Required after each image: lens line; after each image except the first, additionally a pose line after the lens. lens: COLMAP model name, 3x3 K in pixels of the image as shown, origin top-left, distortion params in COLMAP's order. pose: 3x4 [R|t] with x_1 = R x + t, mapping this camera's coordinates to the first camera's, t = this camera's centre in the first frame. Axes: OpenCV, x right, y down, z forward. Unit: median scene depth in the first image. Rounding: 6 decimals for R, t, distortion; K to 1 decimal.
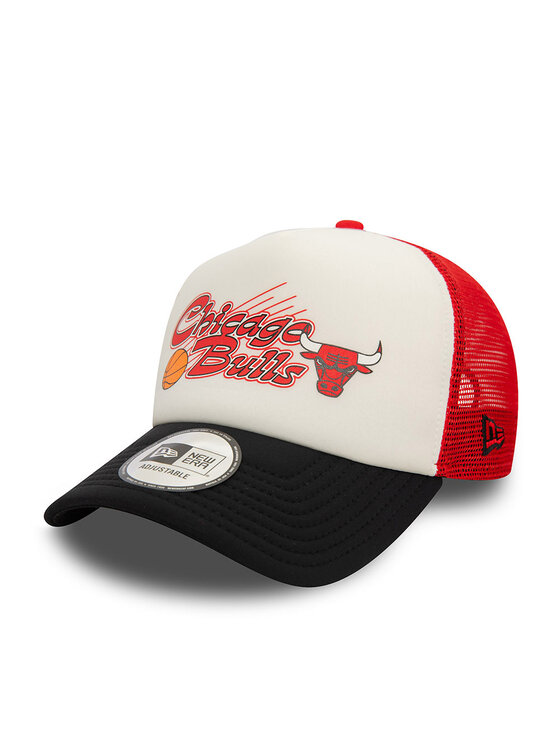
lens RADIAL K [[1189.6, 0, 280.4], [0, 1189.6, 372.1], [0, 0, 1]] dist [0.182532, 0.000000]
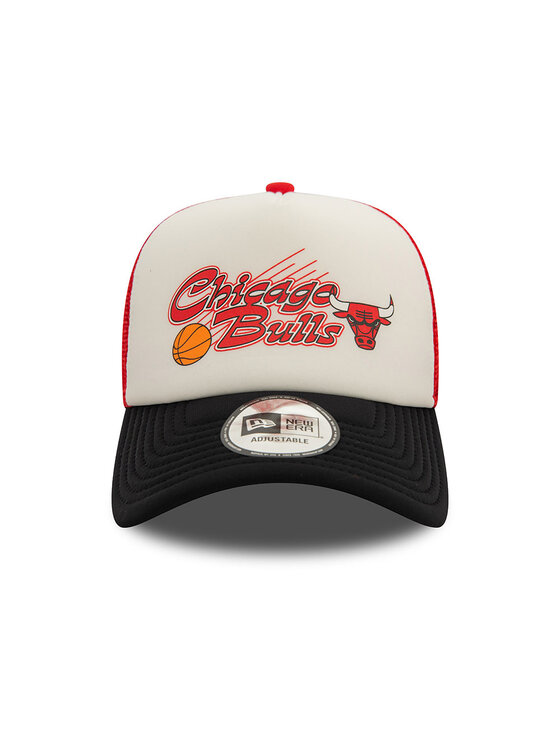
lens RADIAL K [[1189.6, 0, 280.6], [0, 1189.6, 377.0], [0, 0, 1]] dist [0.182532, 0.000000]
pose [[0.880058, -0.139435, 0.453934, -0.510771], [0.114583, 0.990027, 0.081961, -0.051662], [-0.460835, -0.020117, 0.887258, 0.070369]]
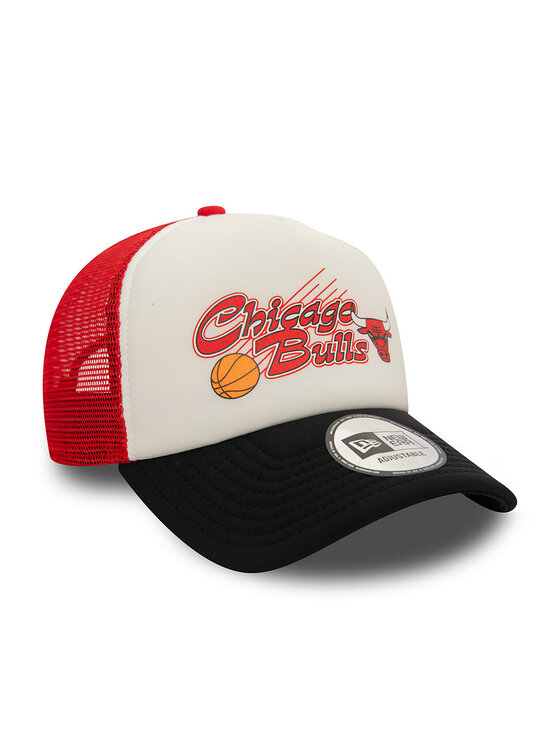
lens RADIAL K [[1189.6, 0, 278.9], [0, 1189.6, 369.7], [0, 0, 1]] dist [0.182532, 0.000000]
pose [[0.501059, -0.206501, 0.840415, -0.927297], [0.170795, 0.975610, 0.137892, -0.140927], [-0.848392, 0.074446, 0.524108, 0.485954]]
